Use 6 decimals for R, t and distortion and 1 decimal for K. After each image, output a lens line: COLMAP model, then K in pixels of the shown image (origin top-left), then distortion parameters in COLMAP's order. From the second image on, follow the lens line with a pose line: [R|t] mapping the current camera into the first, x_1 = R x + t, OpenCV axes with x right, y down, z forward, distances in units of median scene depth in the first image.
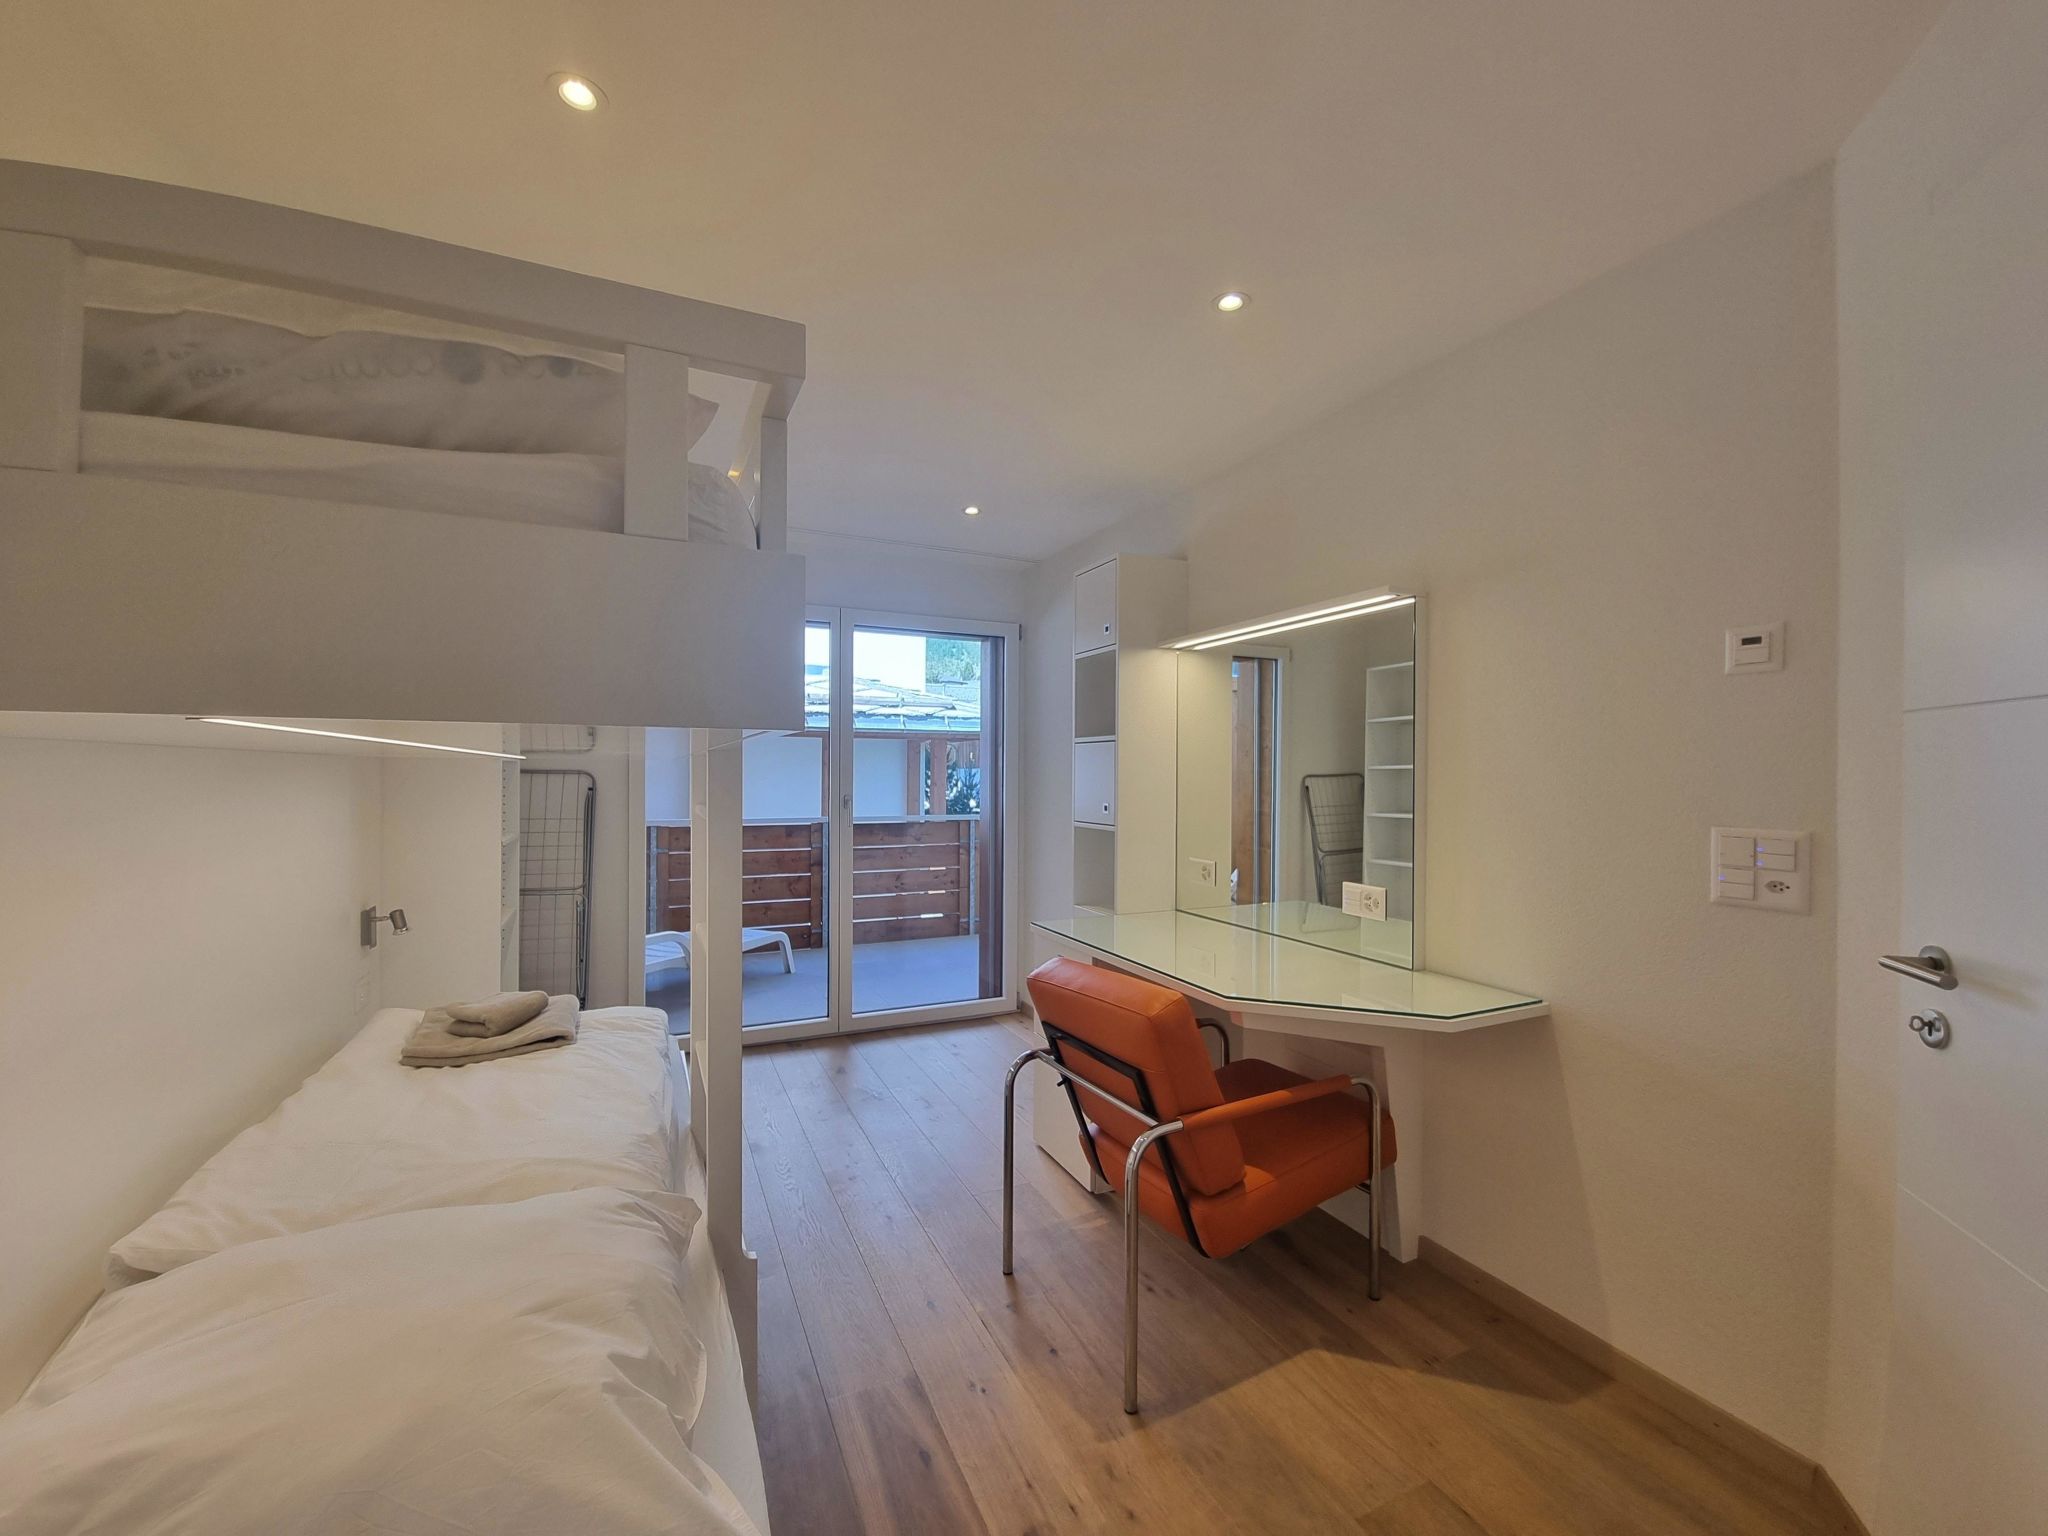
lens RADIAL K [[827.2, 0, 1024.7], [0, 827.2, 772.8], [0, 0, 1]] dist [0.001316, 0.000111]
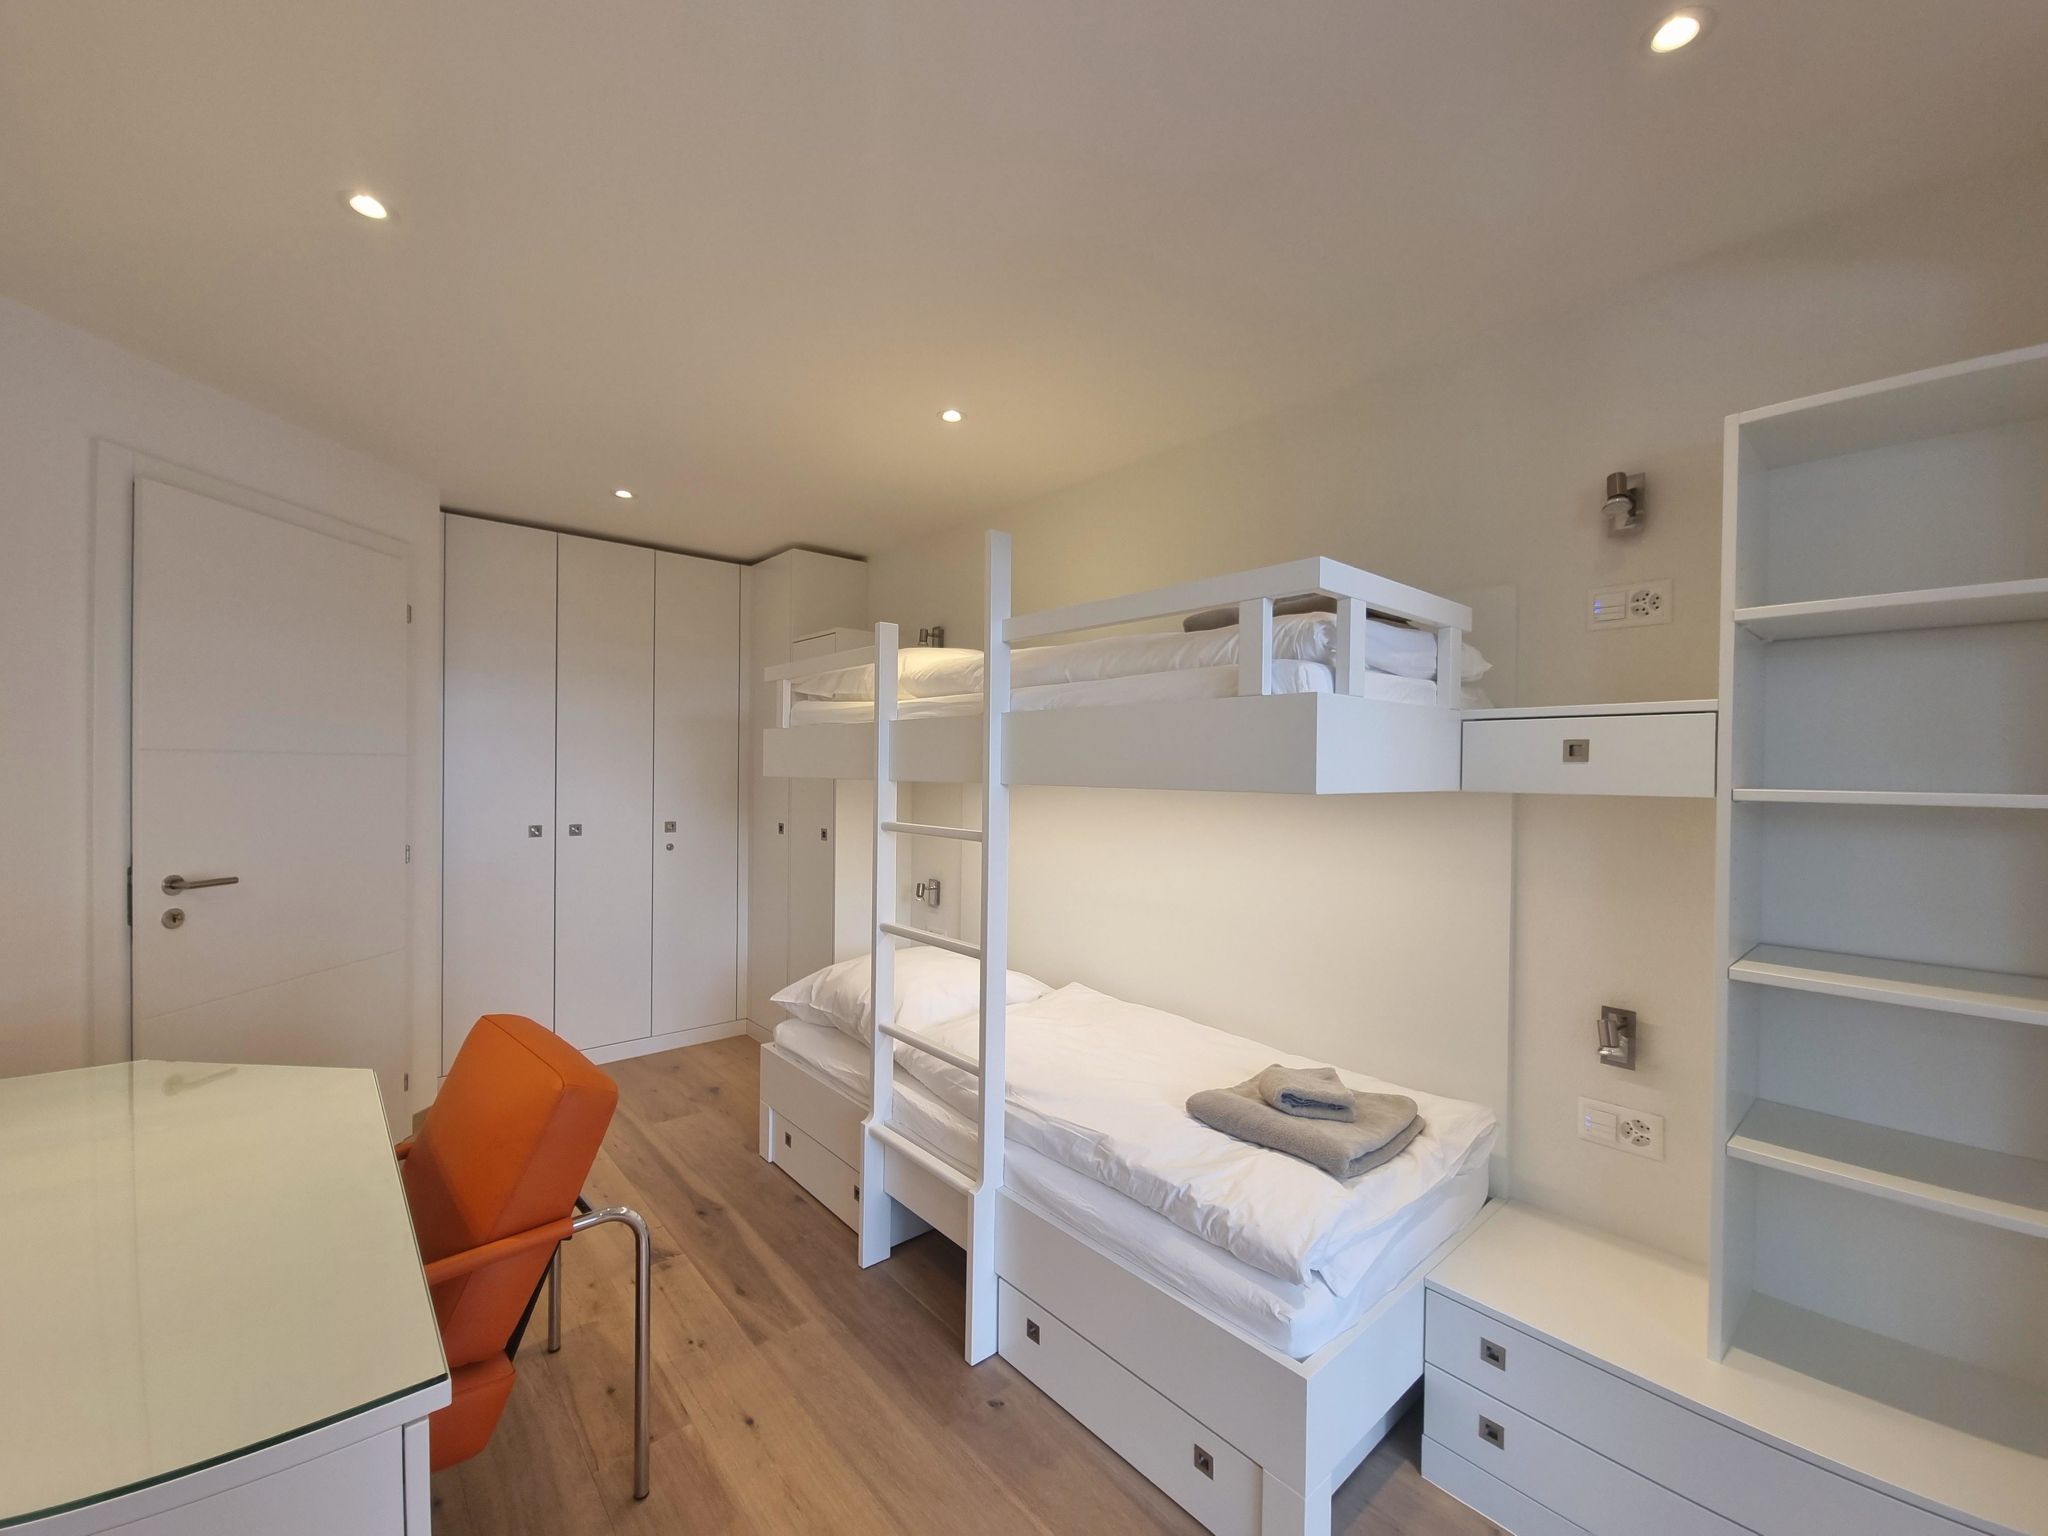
lens RADIAL K [[827.2, 0, 1024.7], [0, 827.2, 772.8], [0, 0, 1]] dist [0.001316, 0.000111]
pose [[-0.960357, -0.008718, -0.278638, -0.174768], [-0.009839, 0.999948, 0.002625, -0.038406], [0.278600, 0.005262, -0.960393, 2.335722]]
